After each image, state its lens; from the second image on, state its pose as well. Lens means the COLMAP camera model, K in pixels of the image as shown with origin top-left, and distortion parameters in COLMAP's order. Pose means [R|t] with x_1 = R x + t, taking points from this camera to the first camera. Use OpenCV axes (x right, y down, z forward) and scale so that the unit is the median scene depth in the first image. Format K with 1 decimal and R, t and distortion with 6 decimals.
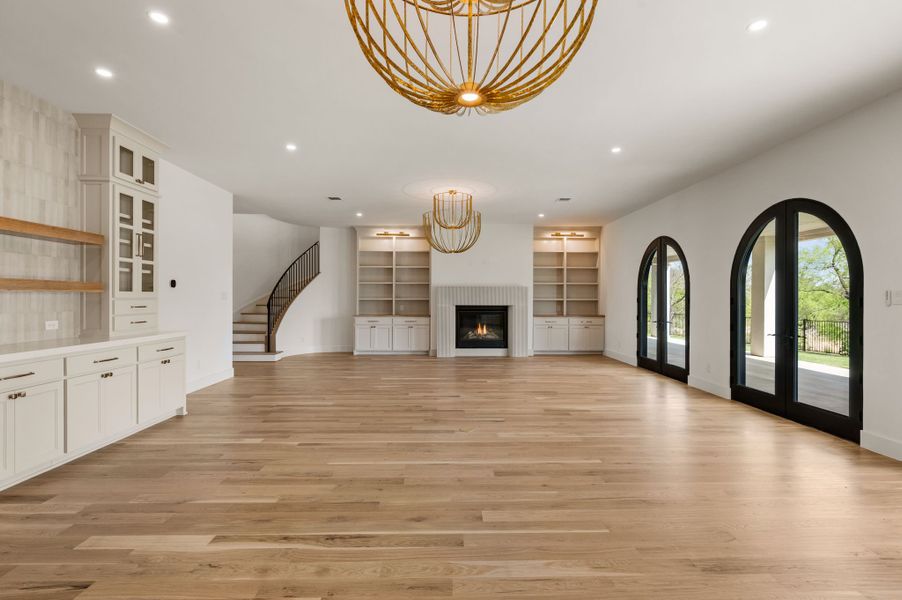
lens RADIAL K [[431.1, 0, 451.0], [0, 431.1, 300.0], [0, 0, 1]] dist [-0.001683, -0.000178]
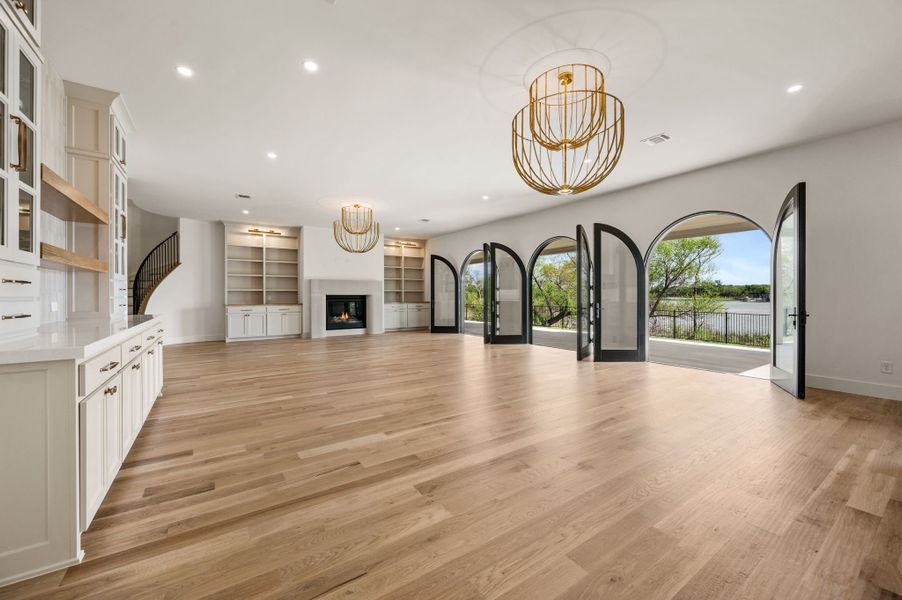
lens RADIAL K [[359.4, 0, 451.0], [0, 359.4, 300.0], [0, 0, 1]] dist [-0.000172, 0.000048]
pose [[0.833438, -0.011813, 0.552487, -0.252380], [0.005597, 0.999901, 0.012936, 0.015019], [-0.552585, -0.007689, 0.833421, -0.046303]]
